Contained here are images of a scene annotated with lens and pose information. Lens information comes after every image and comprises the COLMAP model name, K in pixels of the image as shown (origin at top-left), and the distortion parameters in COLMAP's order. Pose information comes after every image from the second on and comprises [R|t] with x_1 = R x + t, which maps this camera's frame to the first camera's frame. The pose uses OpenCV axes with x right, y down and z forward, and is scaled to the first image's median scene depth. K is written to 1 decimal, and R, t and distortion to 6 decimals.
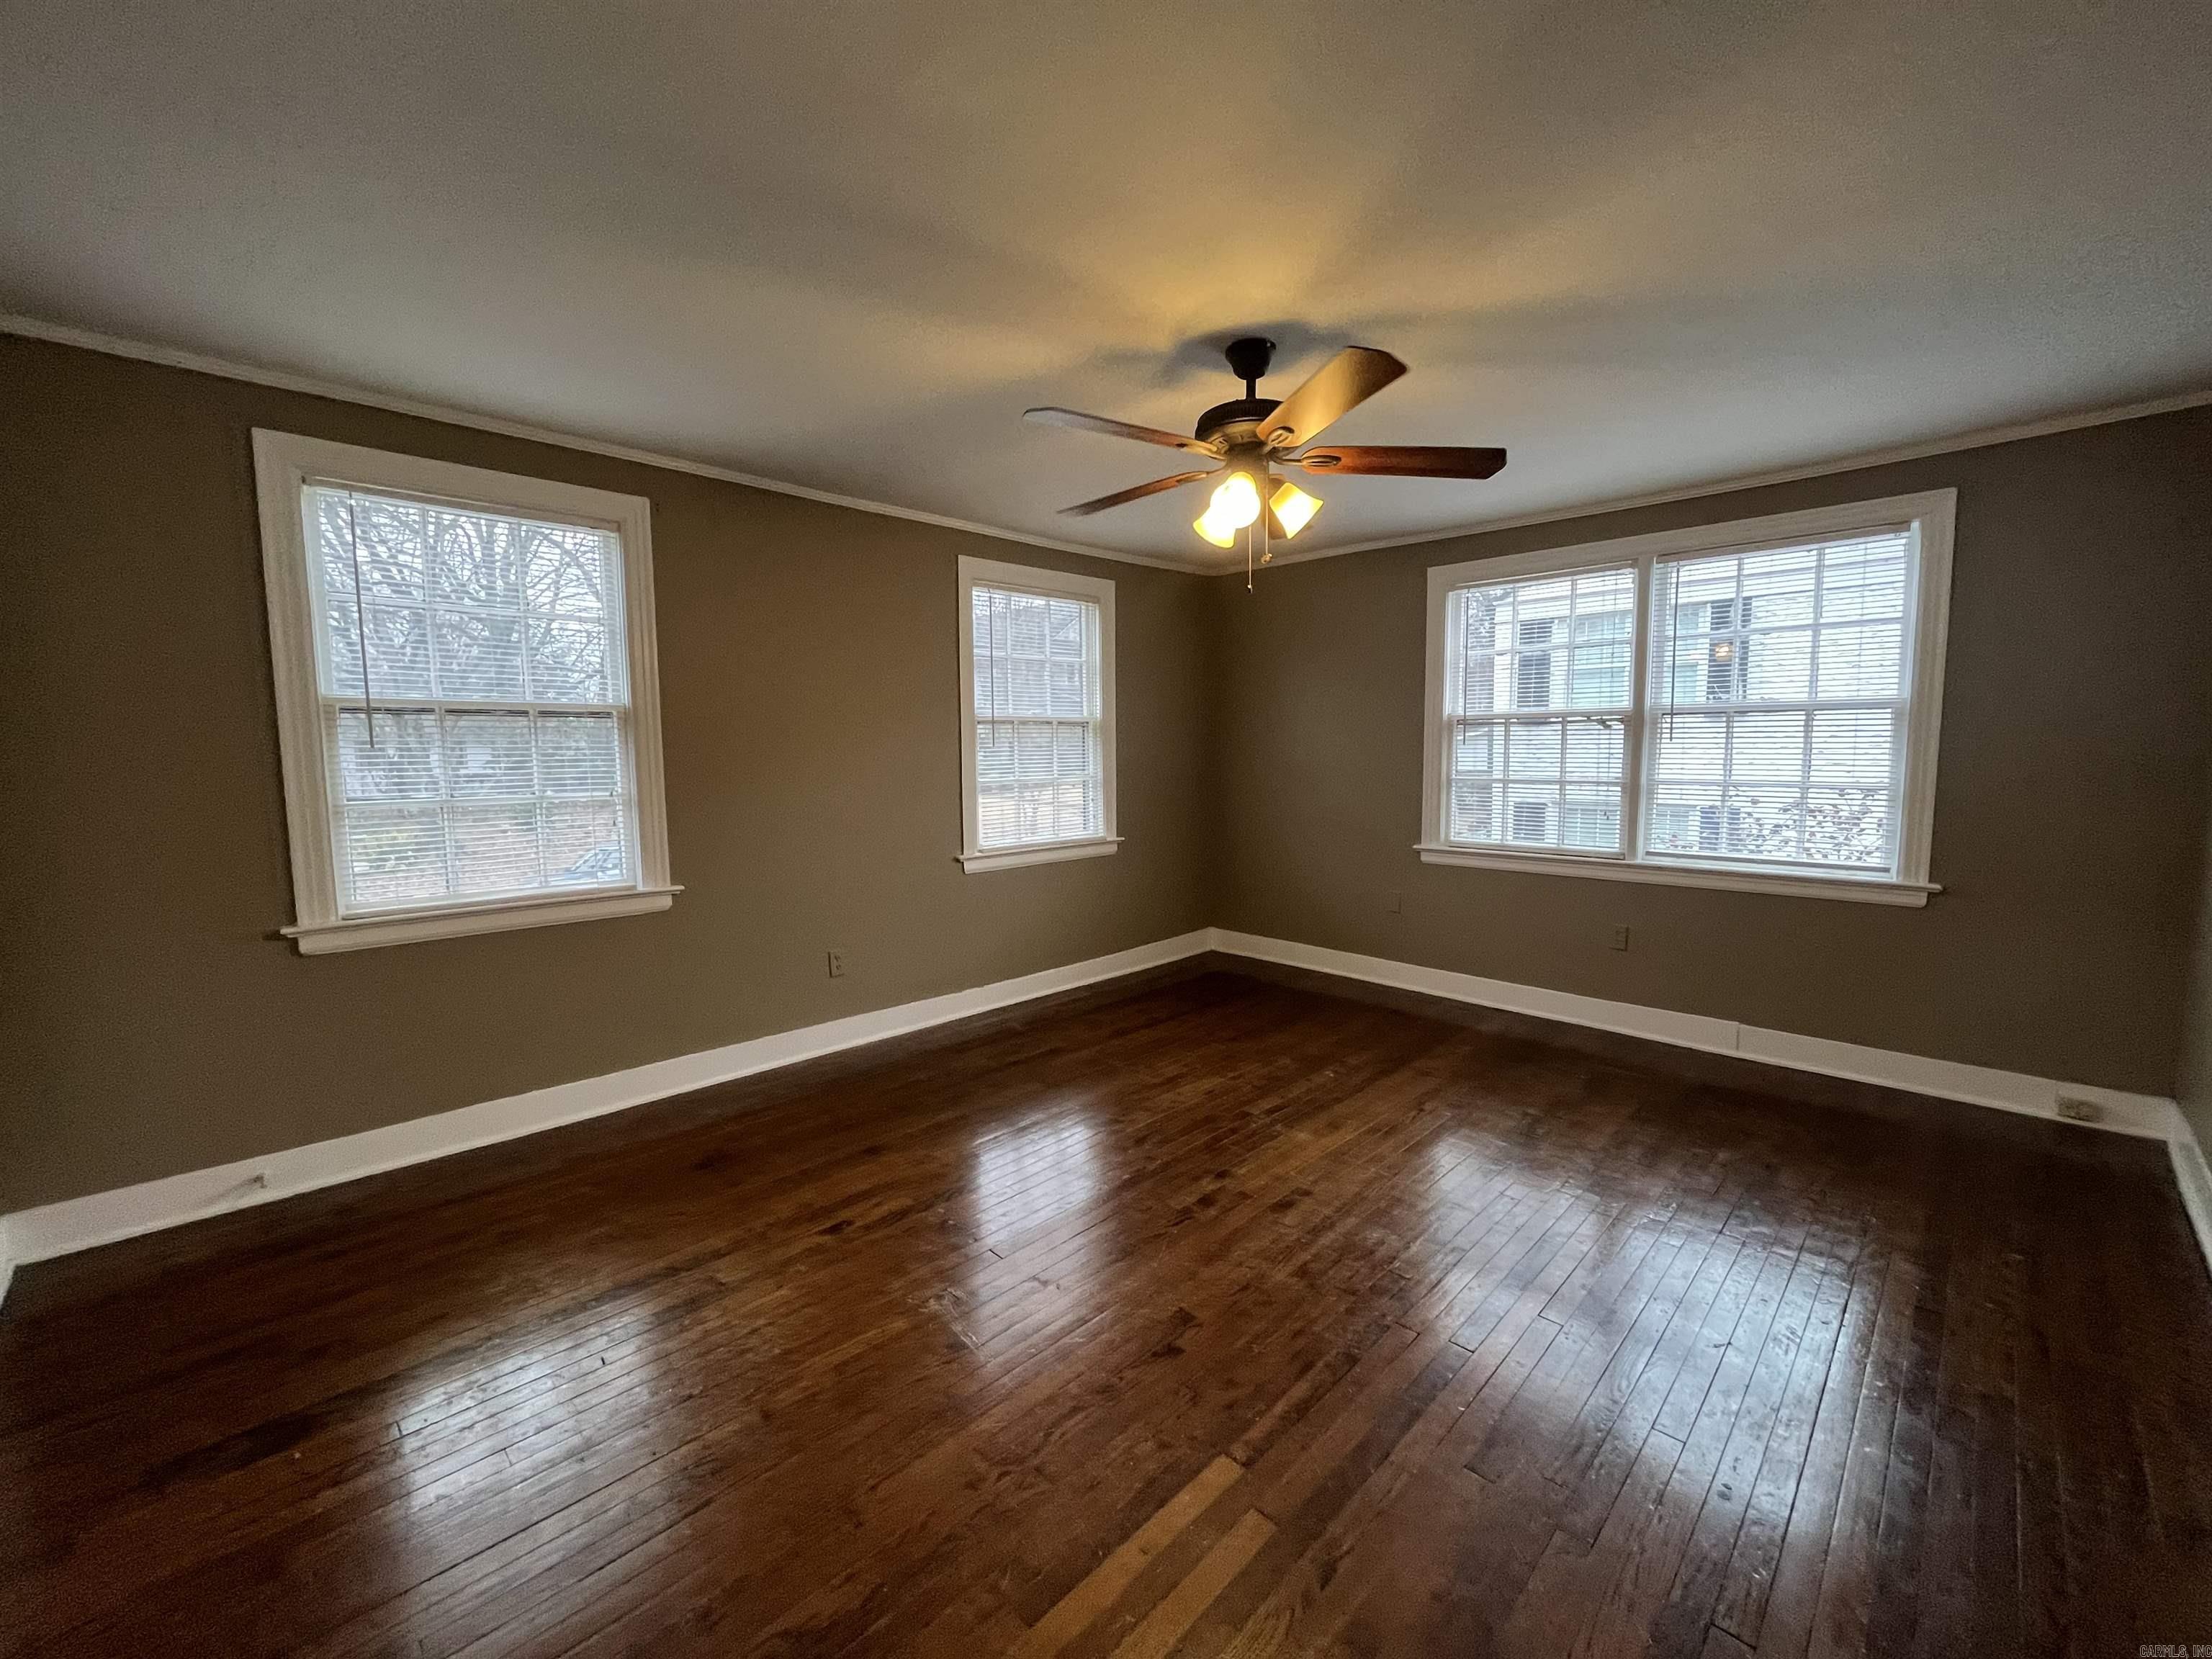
lens RADIAL K [[893.0, 0, 1110.2], [0, 893.0, 827.5], [0, 0, 1]] dist [-0.001696, -0.000181]
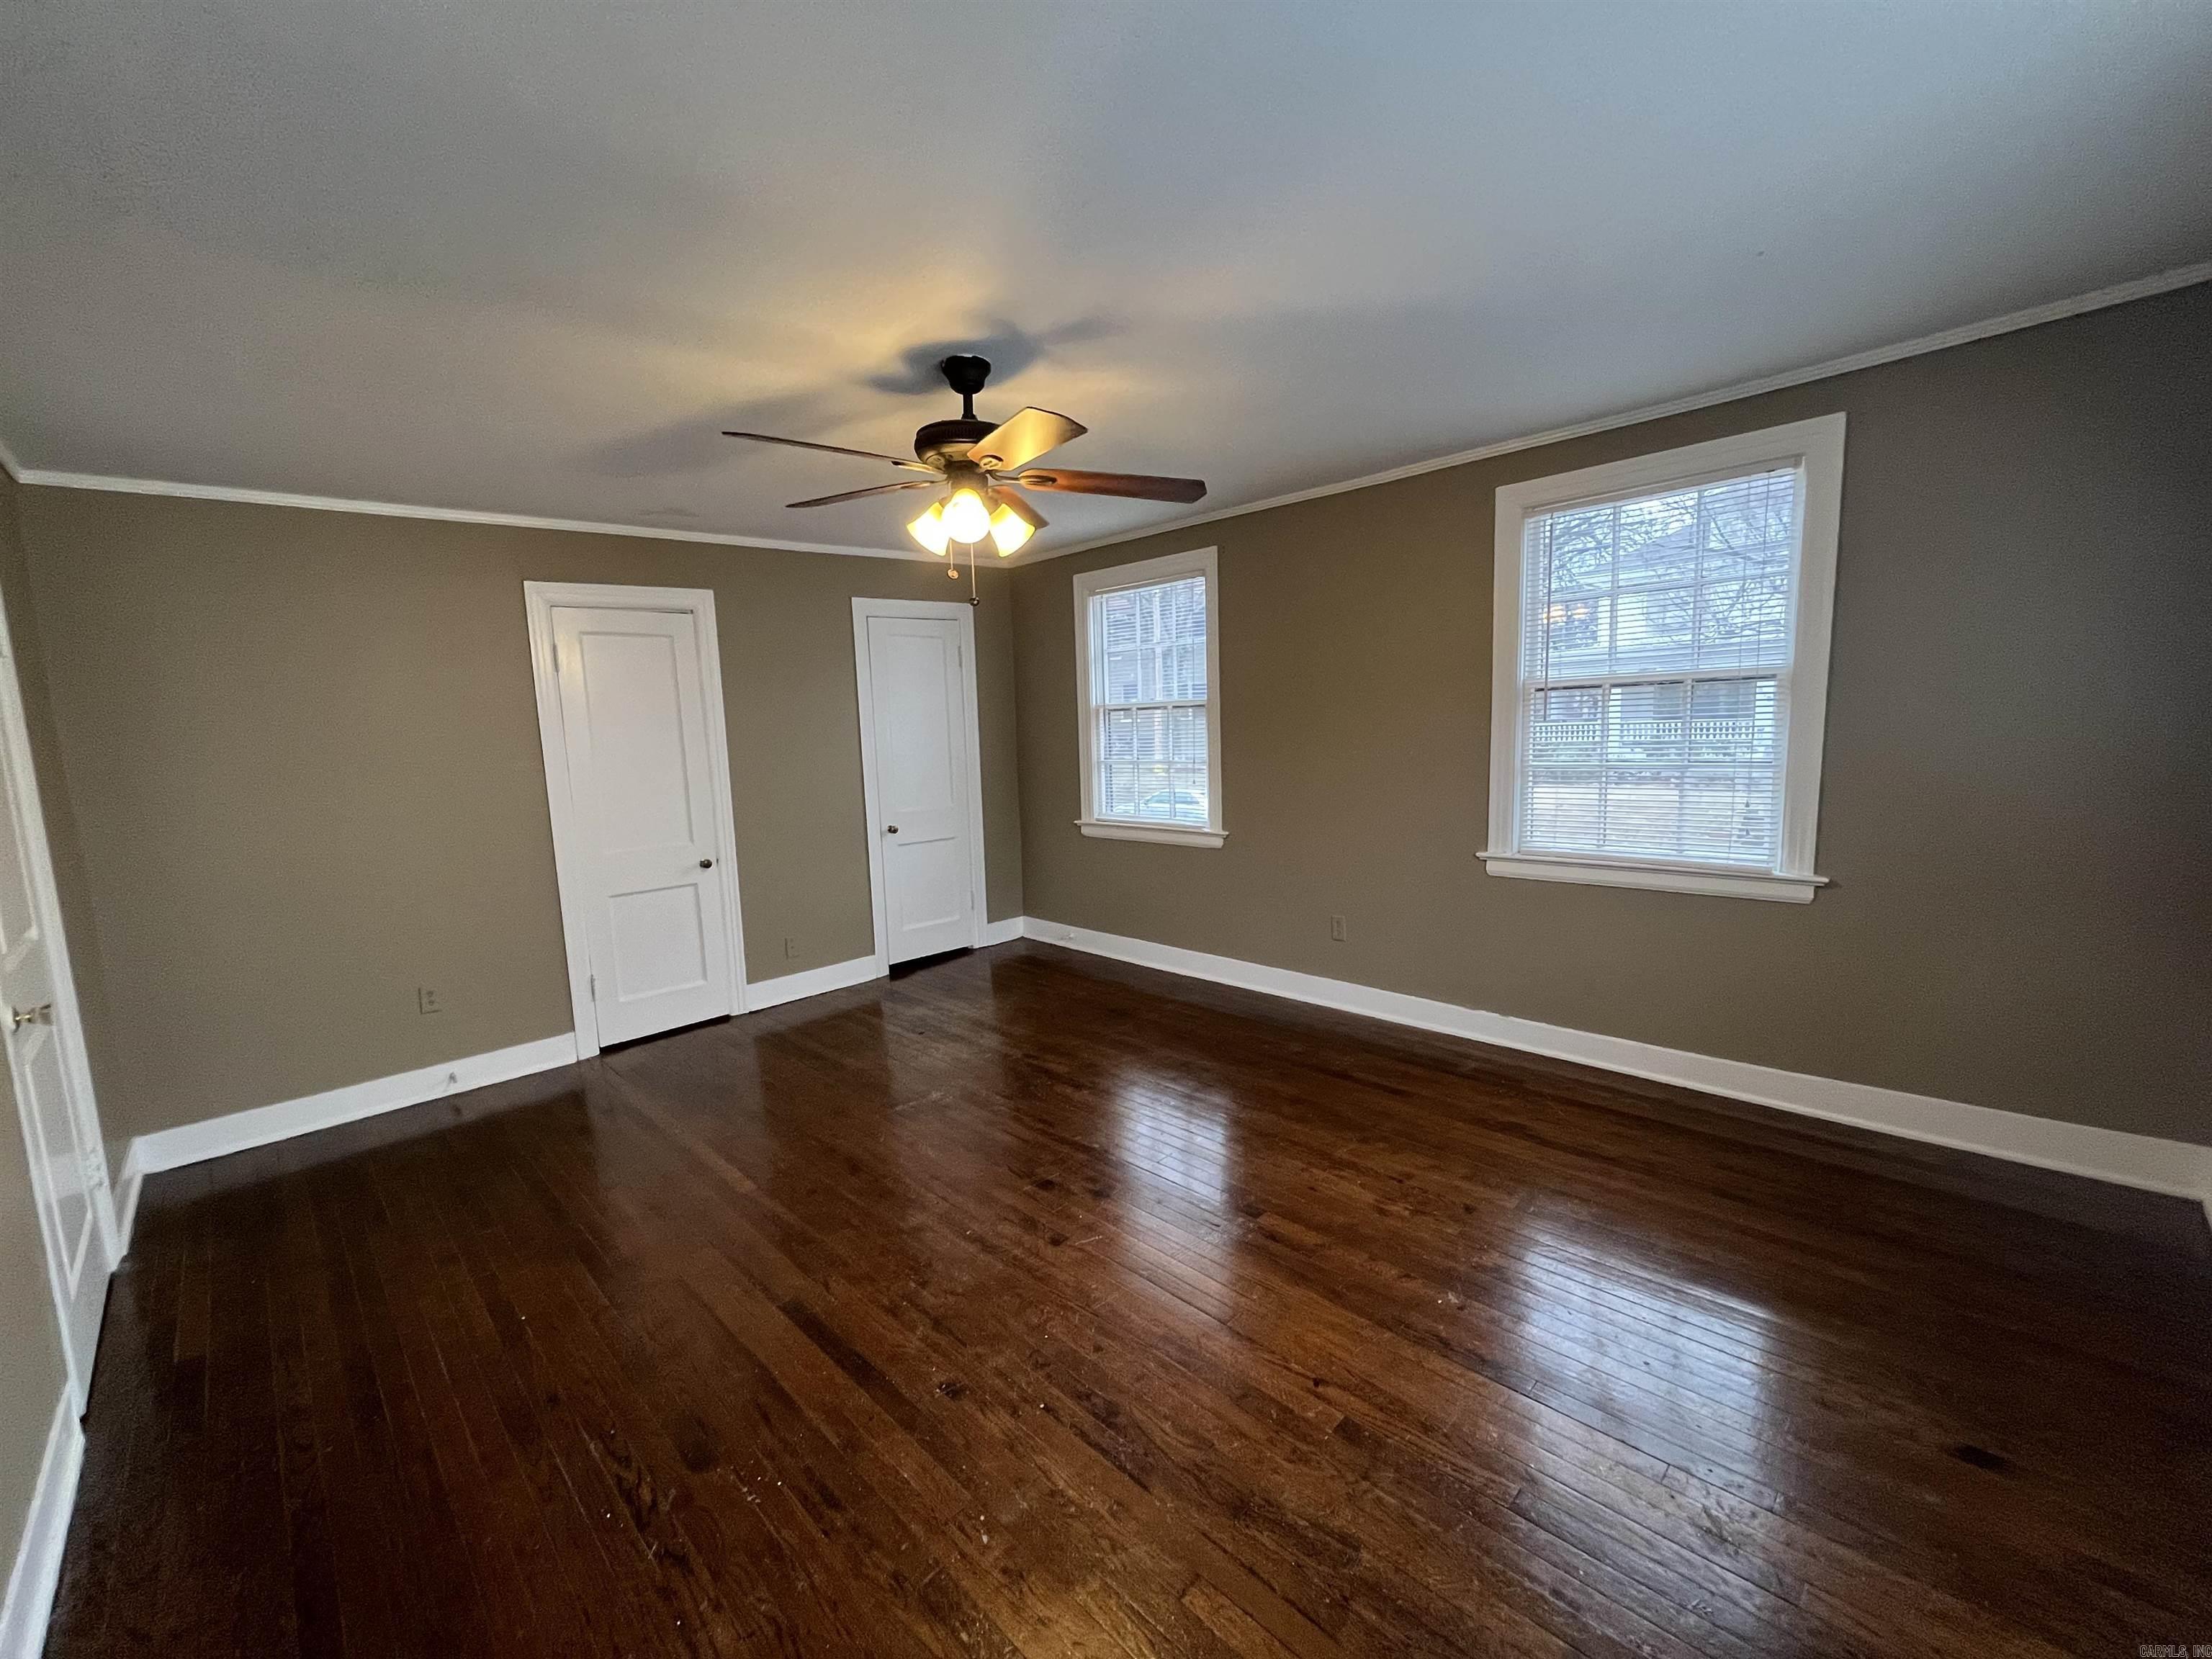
lens RADIAL K [[893.0, 0, 1110.2], [0, 893.0, 827.5], [0, 0, 1]] dist [-0.001696, -0.000181]
pose [[-0.007131, 0.117894, -0.993001, 0.916470], [-0.057866, 0.991313, 0.118109, -0.096309], [0.998299, 0.058304, -0.000247, 0.892023]]
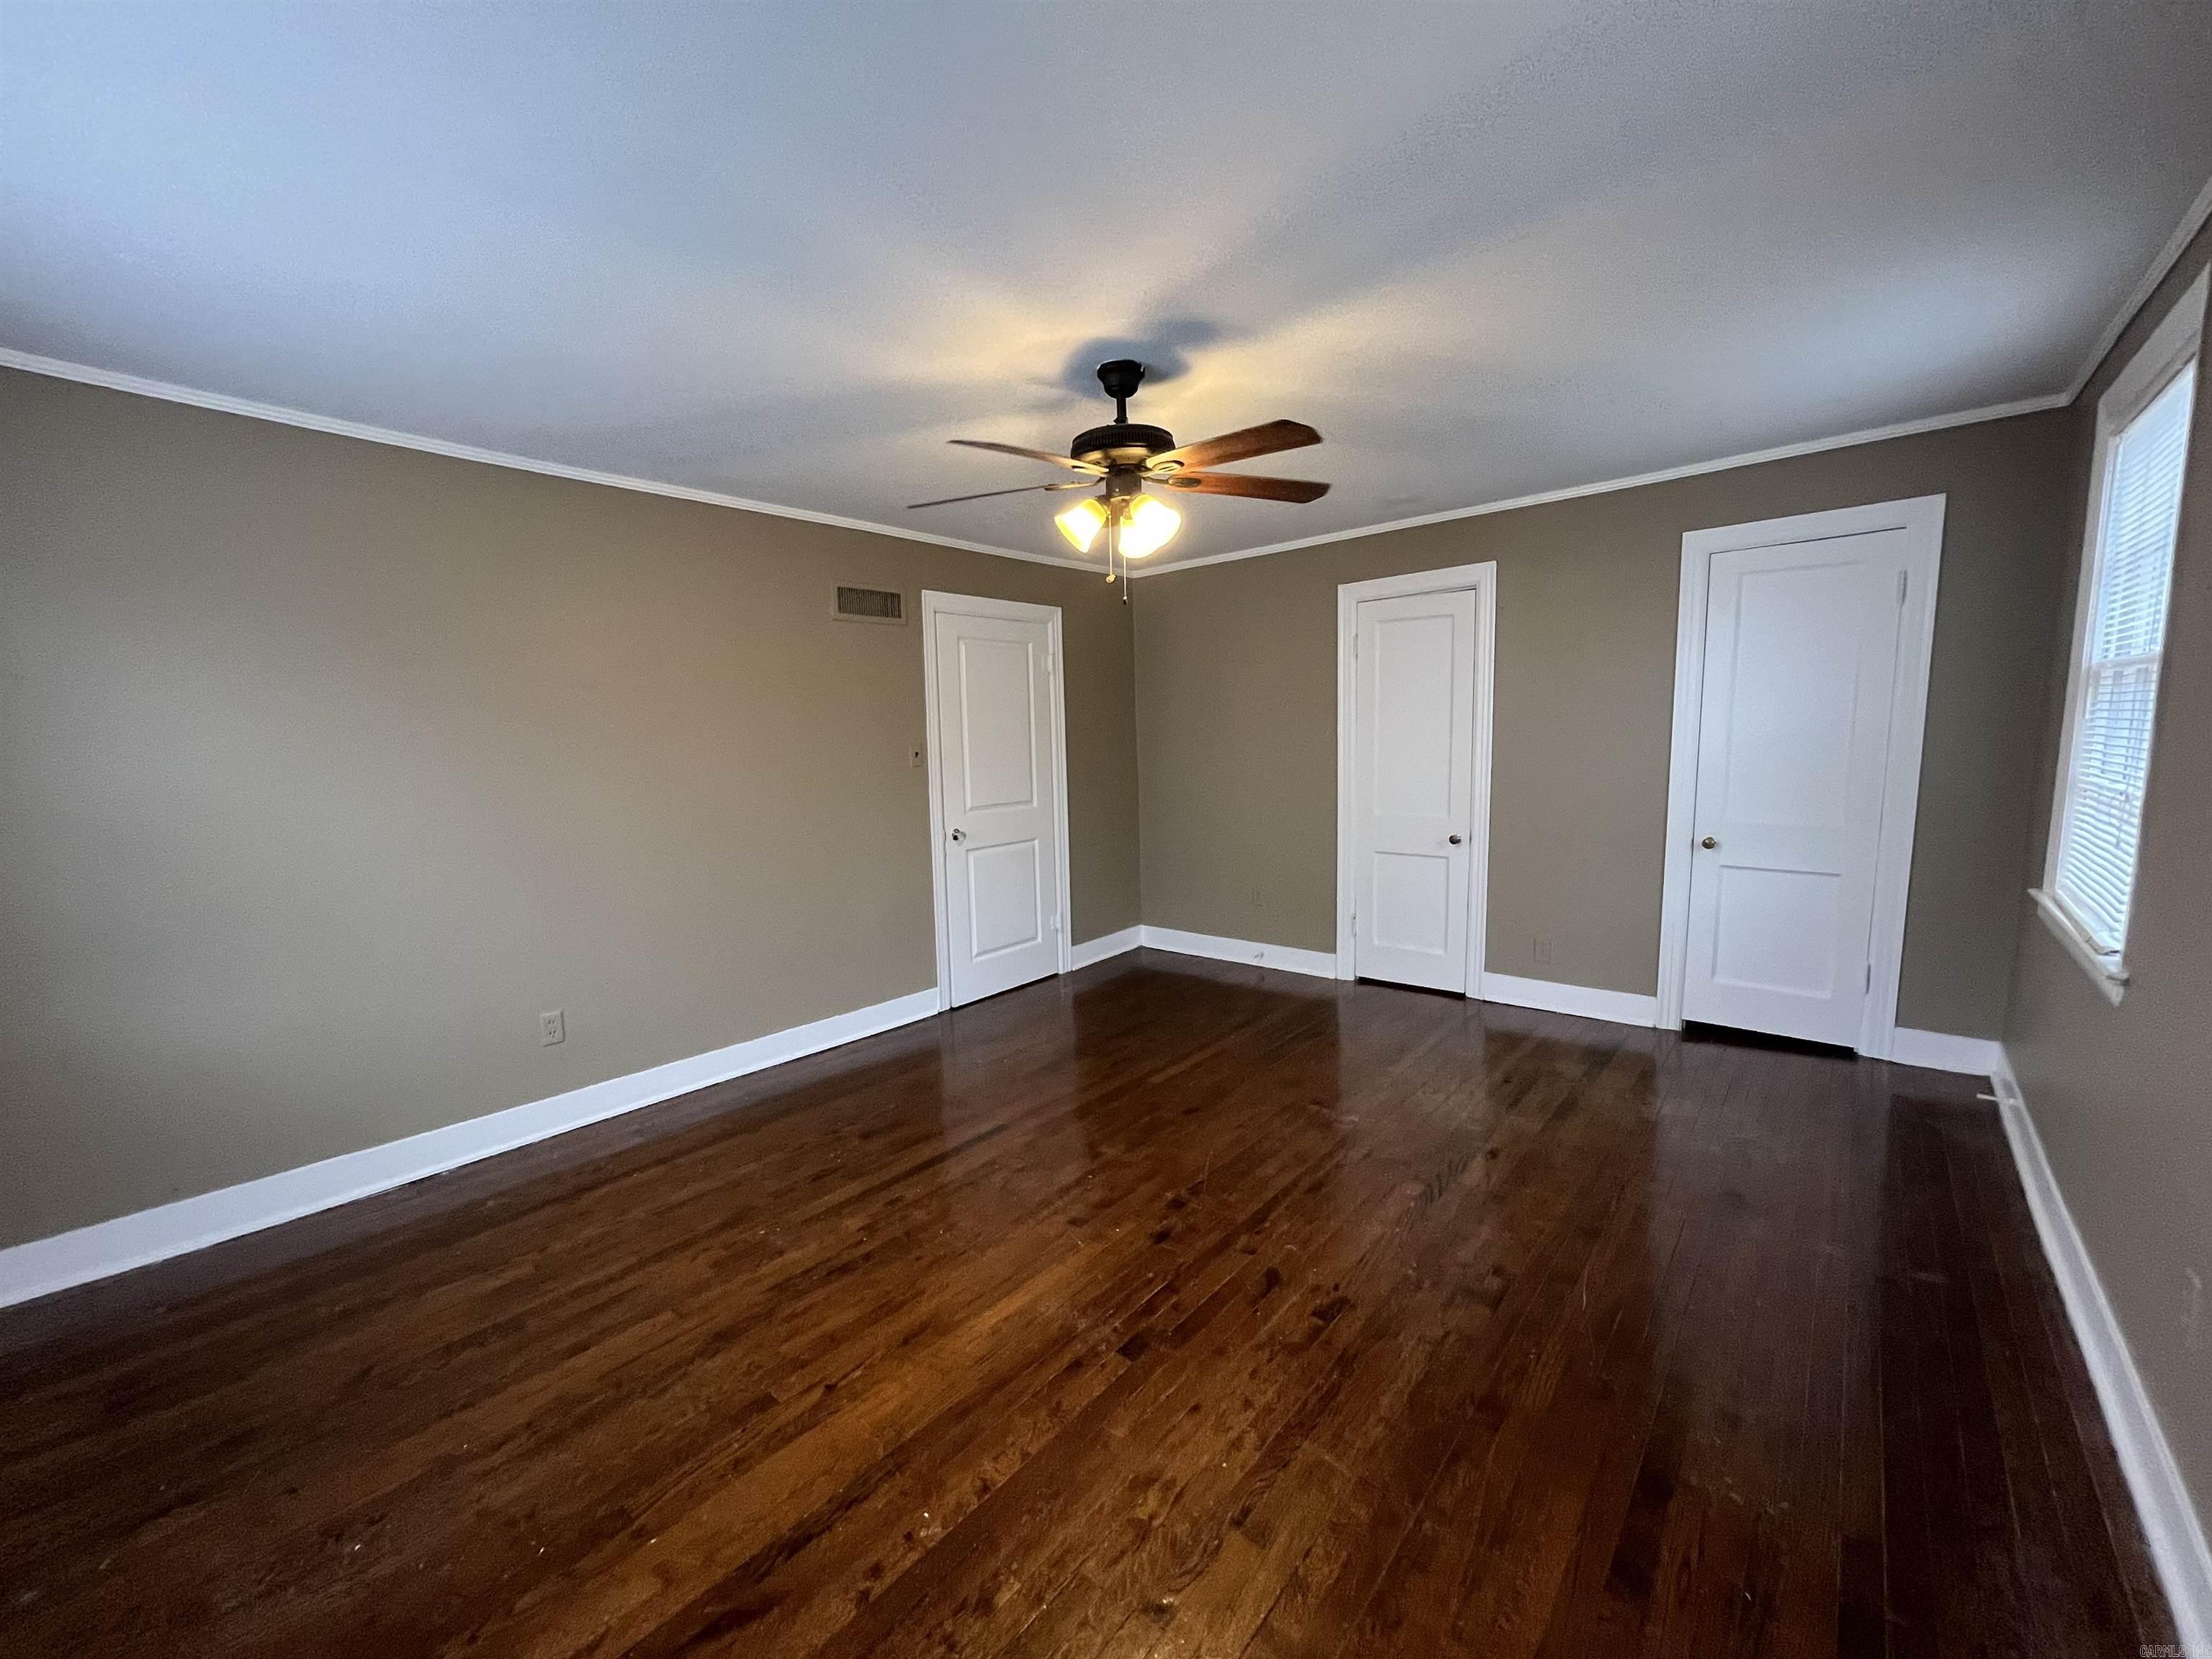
lens RADIAL K [[889.0, 0, 1100.3], [0, 889.0, 838.0], [0, 0, 1]] dist [-0.004093, -0.000080]
pose [[-0.996327, 0.036599, -0.077415, 0.215116], [0.018736, 0.975327, 0.219969, -0.160102], [0.083555, 0.217710, -0.972430, 1.574365]]
